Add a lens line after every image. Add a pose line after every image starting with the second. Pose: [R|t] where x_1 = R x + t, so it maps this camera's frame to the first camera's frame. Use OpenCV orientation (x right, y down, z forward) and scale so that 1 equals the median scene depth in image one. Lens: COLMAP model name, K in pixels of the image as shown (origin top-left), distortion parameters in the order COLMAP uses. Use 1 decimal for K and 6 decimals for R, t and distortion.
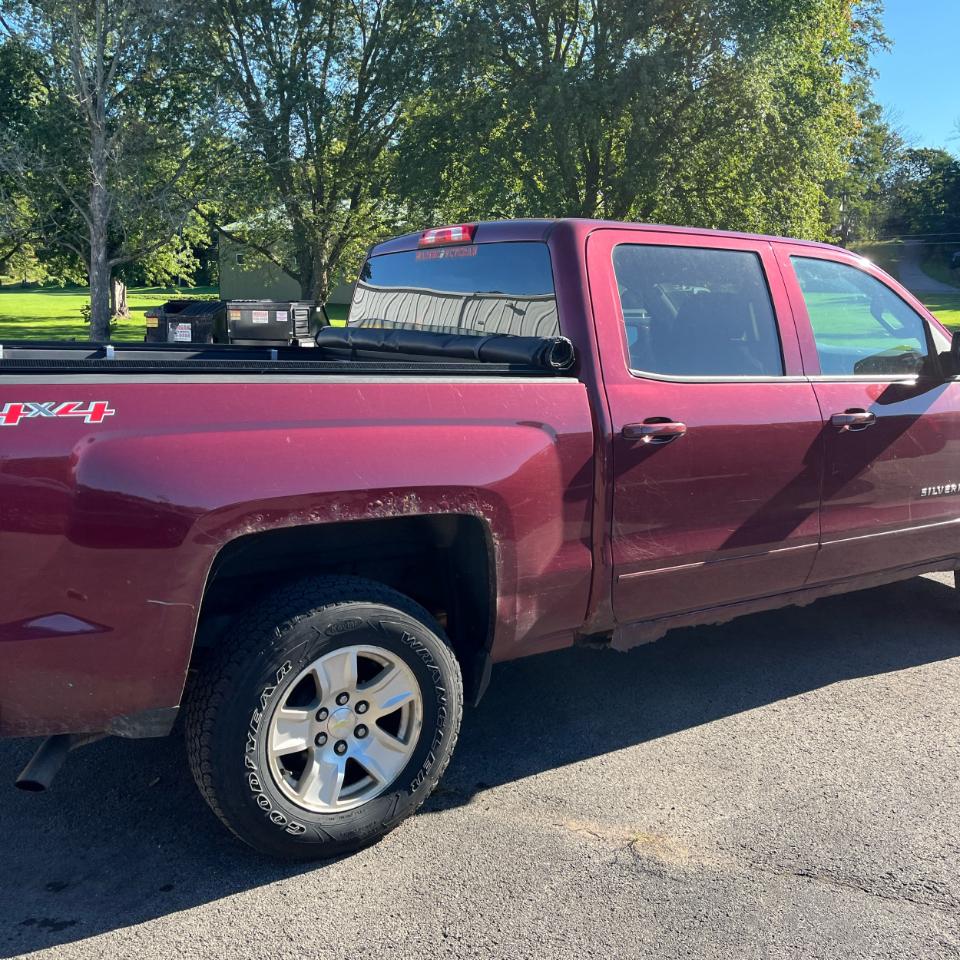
lens RADIAL K [[951.7, 0, 472.1], [0, 951.7, 469.4], [0, 0, 1]] dist [0.047772, -0.040486]
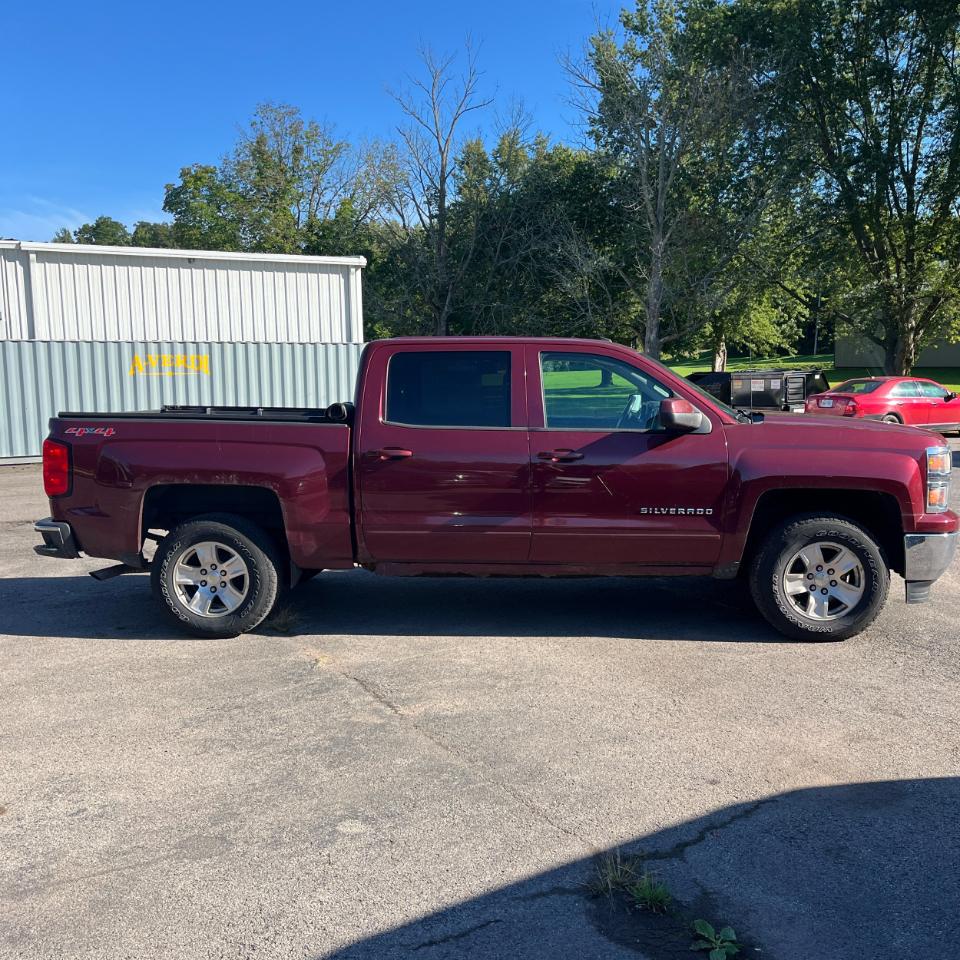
lens RADIAL K [[951.7, 0, 472.1], [0, 951.7, 469.4], [0, 0, 1]] dist [0.047772, -0.040486]
pose [[0.796010, 0.034048, -0.604325, 1.272266], [-0.076143, 0.996118, -0.044174, 0.051465], [0.600475, 0.081178, 0.795512, -0.319609]]
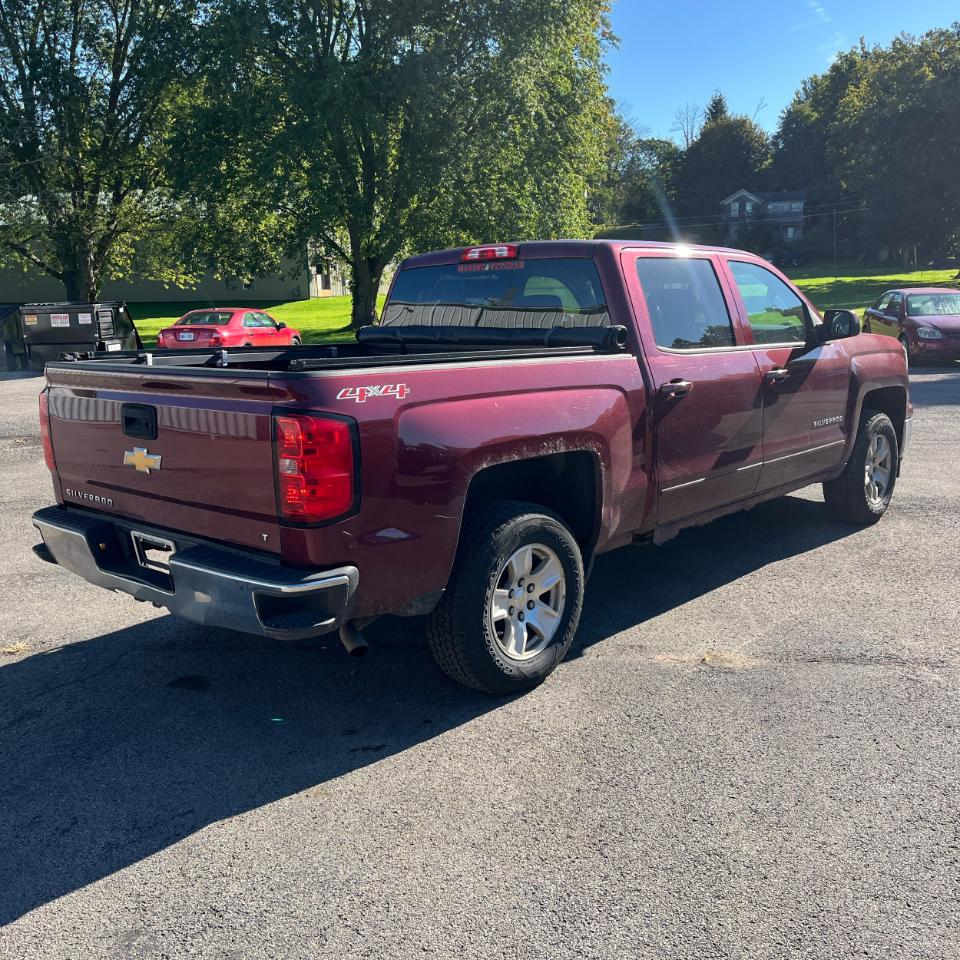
lens RADIAL K [[953.6, 0, 480.0], [0, 953.6, 480.0], [0, 0, 1]] dist [0.020314, 0.000310]
pose [[0.967383, -0.084719, 0.238733, -0.403417], [0.079376, 0.996333, 0.031926, 0.025357], [-0.240563, -0.011935, 0.970560, -0.296300]]
